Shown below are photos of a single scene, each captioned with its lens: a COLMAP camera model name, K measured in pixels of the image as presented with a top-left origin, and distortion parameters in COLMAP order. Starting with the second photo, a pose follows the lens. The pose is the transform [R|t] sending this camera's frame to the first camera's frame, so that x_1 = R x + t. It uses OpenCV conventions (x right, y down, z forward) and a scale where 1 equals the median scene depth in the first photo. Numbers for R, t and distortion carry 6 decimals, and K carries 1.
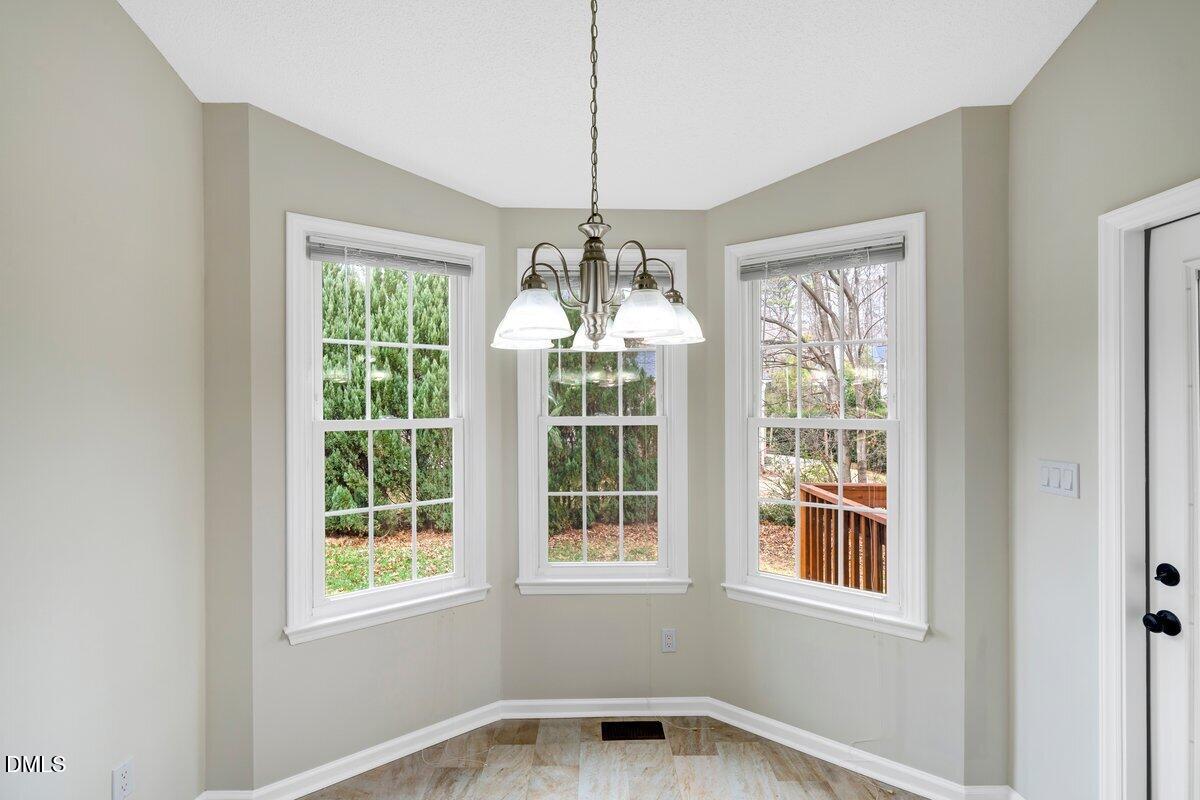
lens RADIAL K [[550.9, 0, 598.7], [0, 550.9, 399.8], [0, 0, 1]] dist [0.003139, -0.000426]
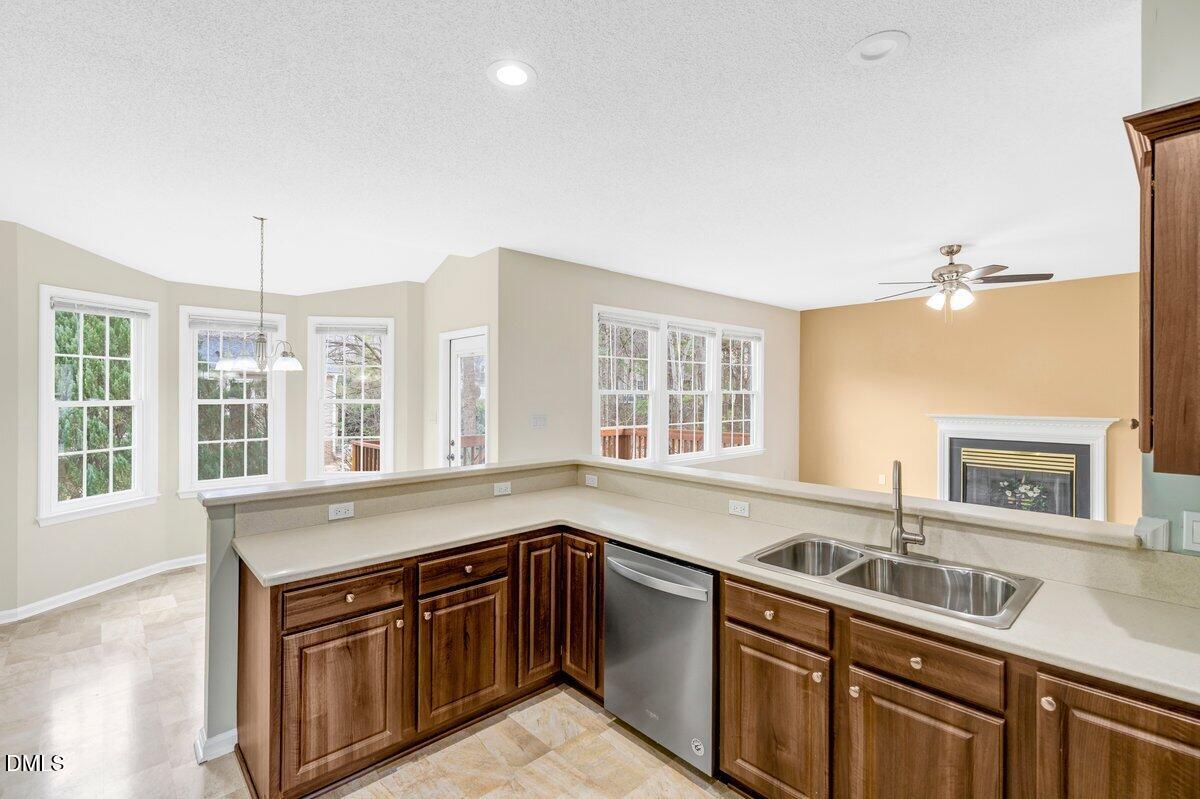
lens RADIAL K [[550.9, 0, 598.6], [0, 550.9, 390.4], [0, 0, 1]] dist [0.003139, -0.000426]
pose [[0.741622, 0.007195, 0.670779, -0.351058], [-0.008373, 0.999964, -0.001469, -0.006975], [-0.670765, -0.004527, 0.741656, -1.280553]]
